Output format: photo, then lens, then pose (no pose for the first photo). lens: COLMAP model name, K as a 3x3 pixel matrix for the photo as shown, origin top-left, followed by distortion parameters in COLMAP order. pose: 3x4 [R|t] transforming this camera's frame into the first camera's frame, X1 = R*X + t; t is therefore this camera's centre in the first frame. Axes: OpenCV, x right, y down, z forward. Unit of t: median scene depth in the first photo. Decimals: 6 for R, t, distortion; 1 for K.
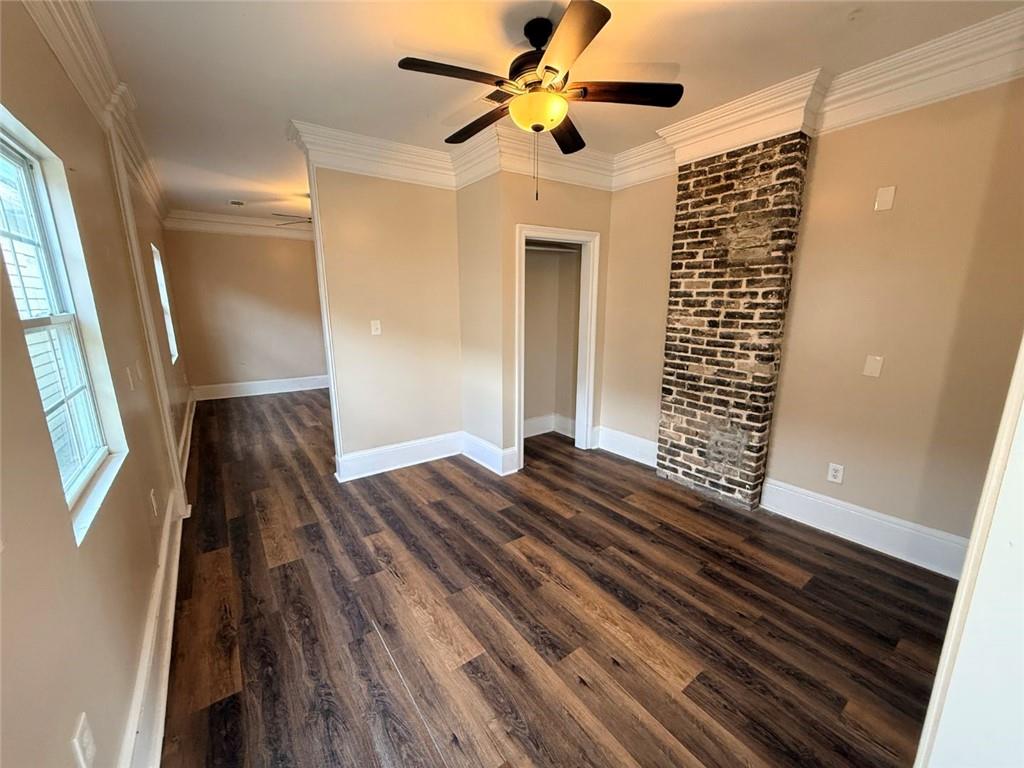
lens RADIAL K [[408.4, 0, 509.3], [0, 408.4, 384.3], [0, 0, 1]] dist [0.001461, -0.000157]
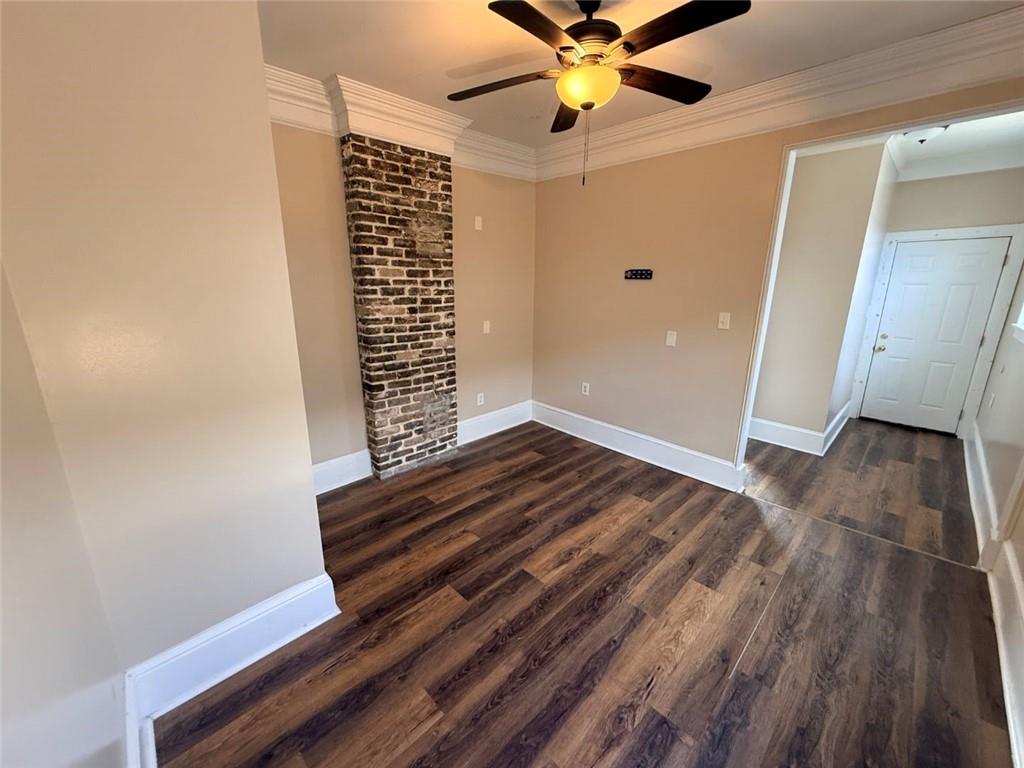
lens RADIAL K [[408.4, 0, 509.3], [0, 408.4, 384.3], [0, 0, 1]] dist [0.001461, -0.000157]
pose [[-0.150627, -0.243195, 0.958211, -0.618227], [0.198377, 0.942119, 0.270294, -0.208542], [-0.968482, 0.230800, -0.093664, 0.919306]]
